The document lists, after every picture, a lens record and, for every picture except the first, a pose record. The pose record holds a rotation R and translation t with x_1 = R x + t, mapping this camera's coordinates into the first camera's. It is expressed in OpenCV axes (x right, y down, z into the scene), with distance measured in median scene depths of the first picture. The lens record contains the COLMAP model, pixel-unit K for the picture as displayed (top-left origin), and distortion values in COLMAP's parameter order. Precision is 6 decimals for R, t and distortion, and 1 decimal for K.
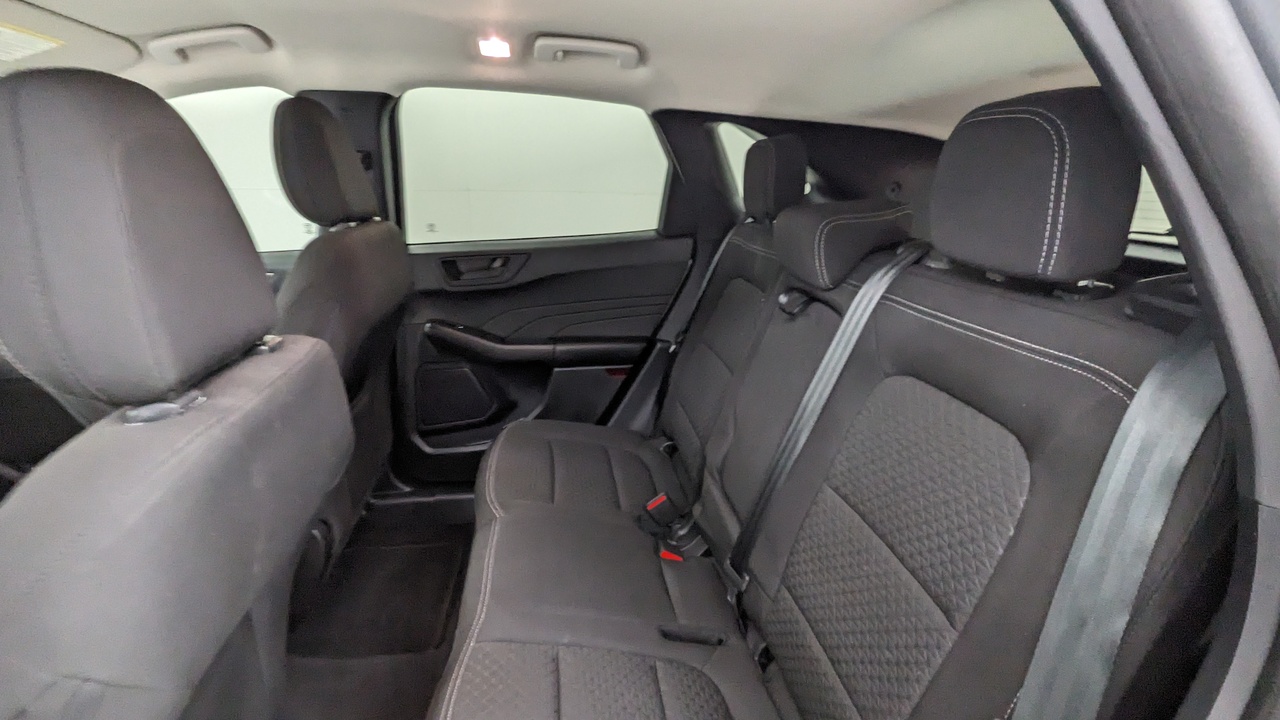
lens RADIAL K [[617.4, 0, 644.6], [0, 617.4, 357.1], [0, 0, 1]] dist [-0.001146, -0.000413]
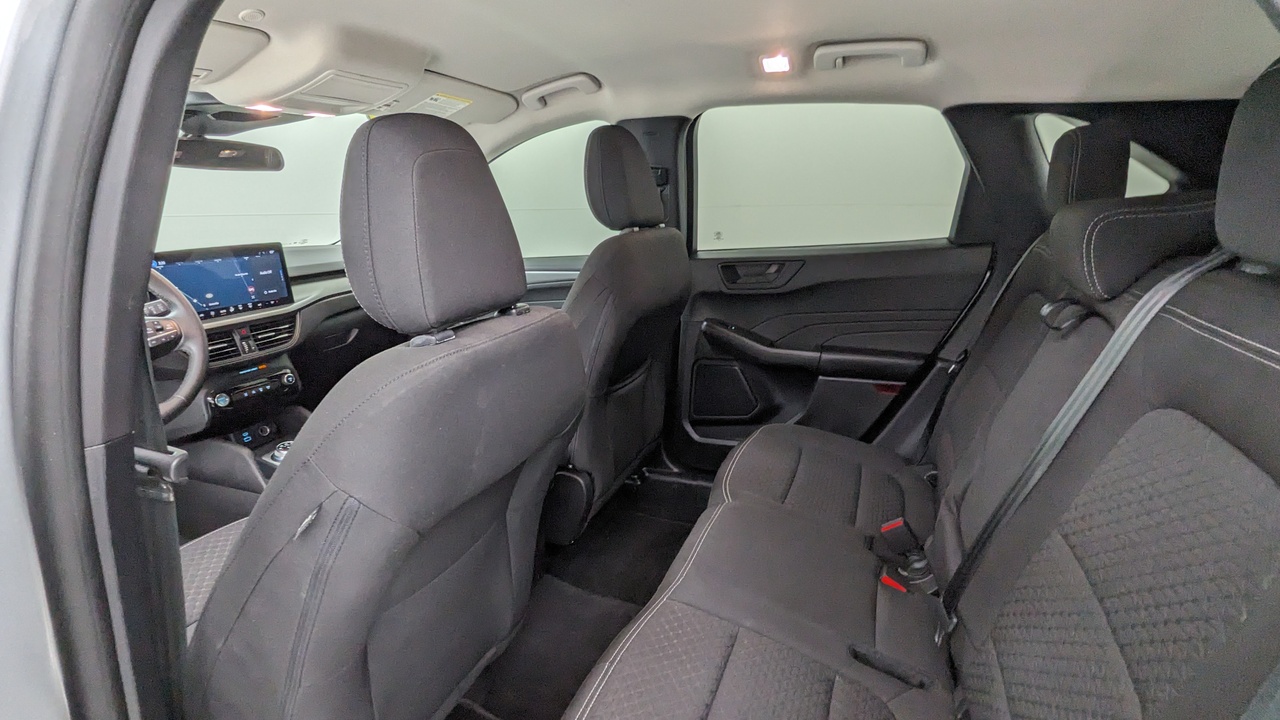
lens RADIAL K [[617.4, 0, 644.6], [0, 617.4, 357.1], [0, 0, 1]] dist [-0.001146, -0.000413]
pose [[0.862355, 0.096849, -0.496955, 0.127109], [-0.110854, 0.993836, 0.001321, 0.021549], [0.494020, 0.053950, 0.867775, -0.004030]]
